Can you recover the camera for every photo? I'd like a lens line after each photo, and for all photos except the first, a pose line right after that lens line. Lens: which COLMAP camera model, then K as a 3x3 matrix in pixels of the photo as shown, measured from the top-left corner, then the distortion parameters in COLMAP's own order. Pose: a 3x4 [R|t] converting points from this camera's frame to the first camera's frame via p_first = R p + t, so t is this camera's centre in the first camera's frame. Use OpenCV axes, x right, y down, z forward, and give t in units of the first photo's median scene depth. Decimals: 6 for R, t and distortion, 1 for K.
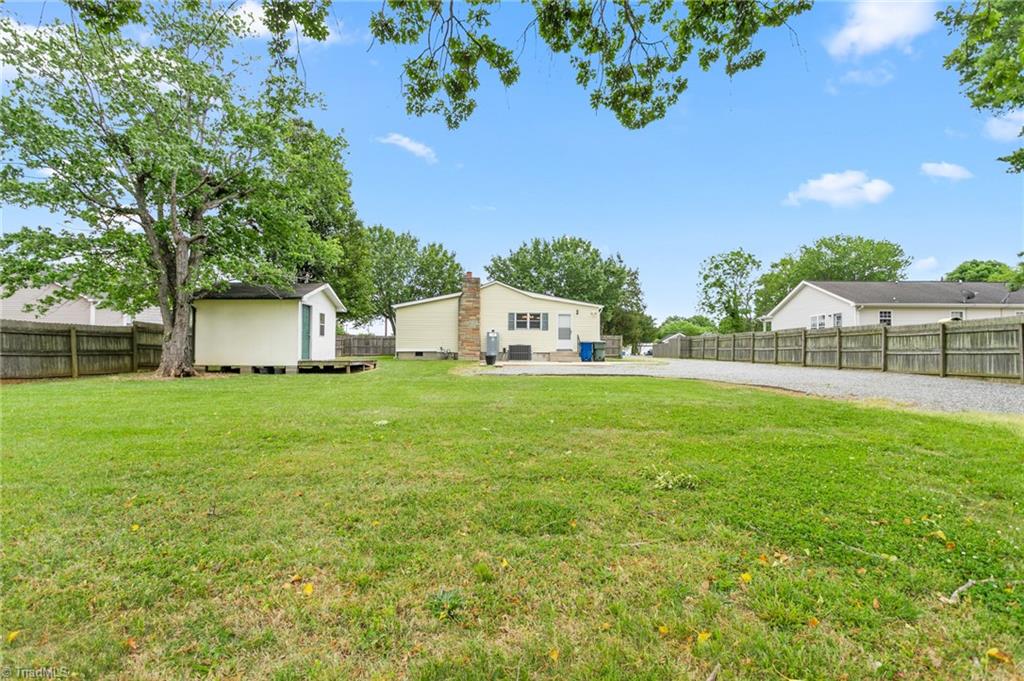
lens RADIAL K [[492.5, 0, 512.0], [0, 492.5, 340.5], [0, 0, 1]] dist [-0.000194, 0.000158]
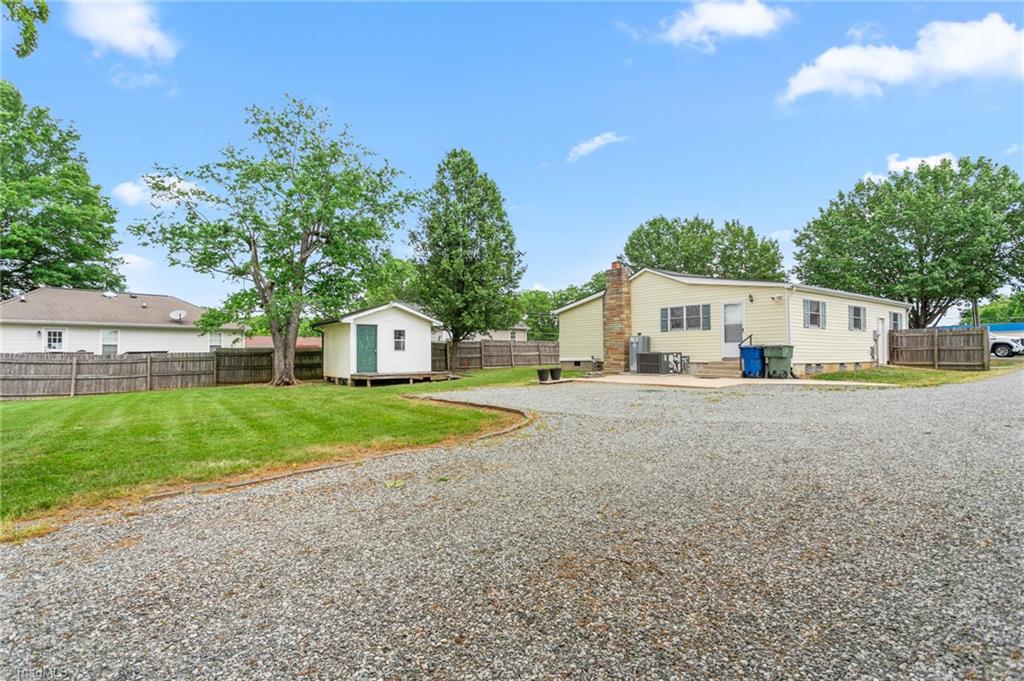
lens RADIAL K [[492.5, 0, 512.0], [0, 492.5, 340.5], [0, 0, 1]] dist [-0.000194, 0.000158]
pose [[0.596355, -0.031035, -0.802121, 0.457026], [0.033979, 0.999333, -0.013403, -0.006231], [0.802002, -0.019262, 0.597011, 0.384099]]
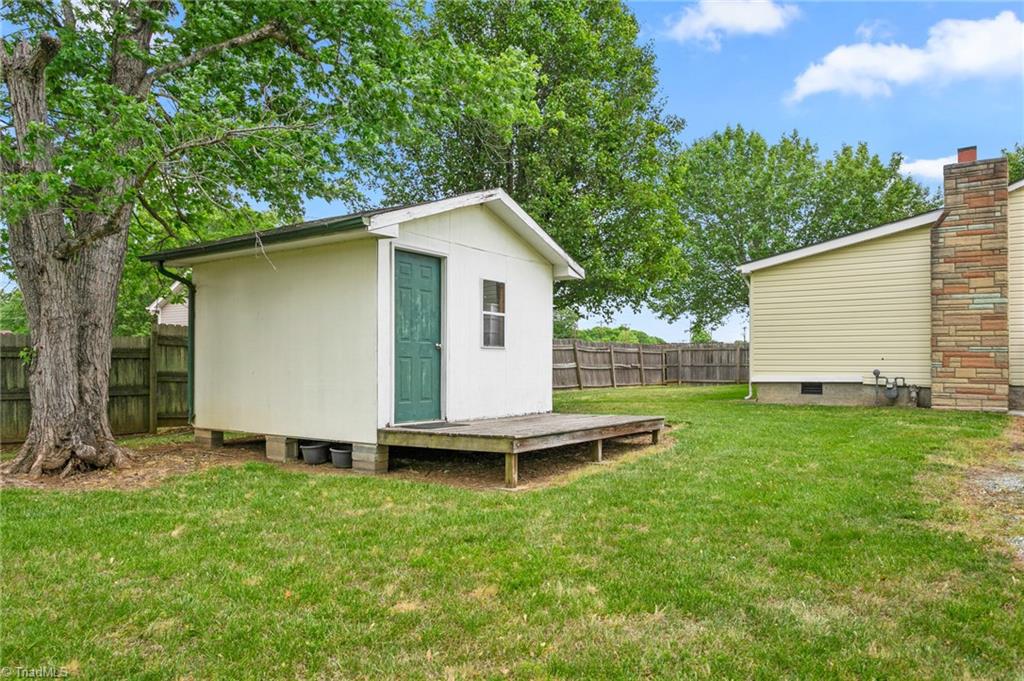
lens RADIAL K [[704.8, 0, 510.9], [0, 704.8, 365.6], [0, 0, 1]] dist [-0.006959, -0.001071]
pose [[0.817744, -0.004035, -0.575568, -0.066471], [0.016687, 0.999721, 0.016700, -0.003417], [0.575340, -0.023260, 0.817584, 0.426970]]
